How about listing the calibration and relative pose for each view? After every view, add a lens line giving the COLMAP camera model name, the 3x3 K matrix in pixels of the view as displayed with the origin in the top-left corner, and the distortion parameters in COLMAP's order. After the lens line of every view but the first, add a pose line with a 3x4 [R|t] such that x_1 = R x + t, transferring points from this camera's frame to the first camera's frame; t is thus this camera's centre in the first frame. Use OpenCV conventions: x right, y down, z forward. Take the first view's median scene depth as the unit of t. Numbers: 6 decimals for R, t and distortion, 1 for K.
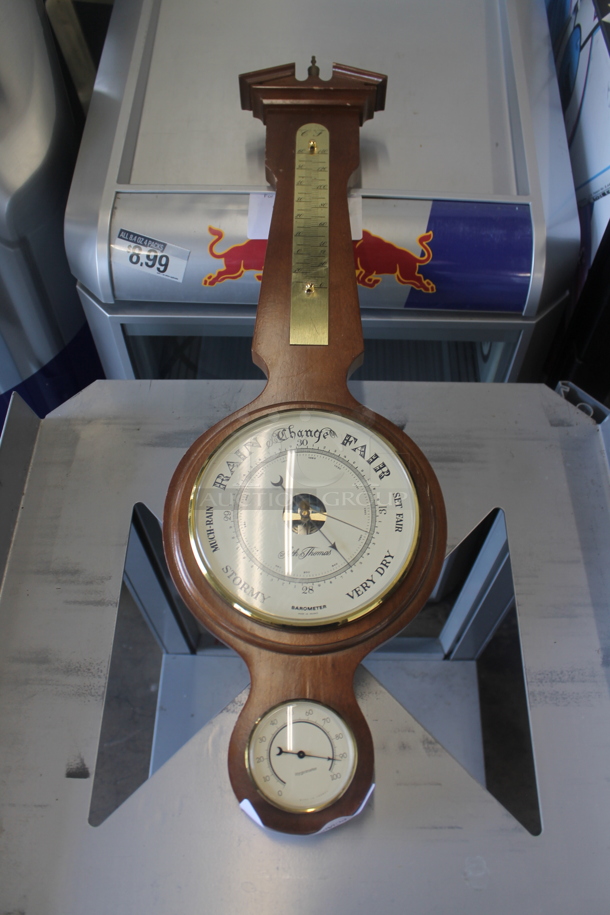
lens RADIAL K [[756.1, 0, 305.0], [0, 756.1, 457.5], [0, 0, 1]] dist [-0.189665, 0.153924]
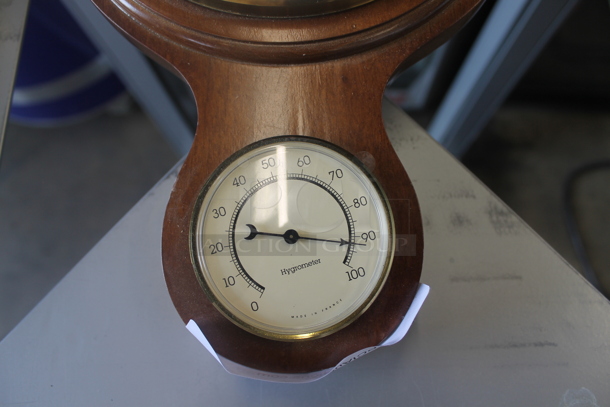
lens RADIAL K [[504.1, 0, 305.0], [0, 504.1, 203.5], [0, 0, 1]] dist [-0.189665, 0.153924]
pose [[0.999441, -0.032123, -0.009238, 0.007363], [0.033410, 0.951944, 0.304444, 0.218421], [-0.000985, -0.304582, 0.952486, 0.533294]]
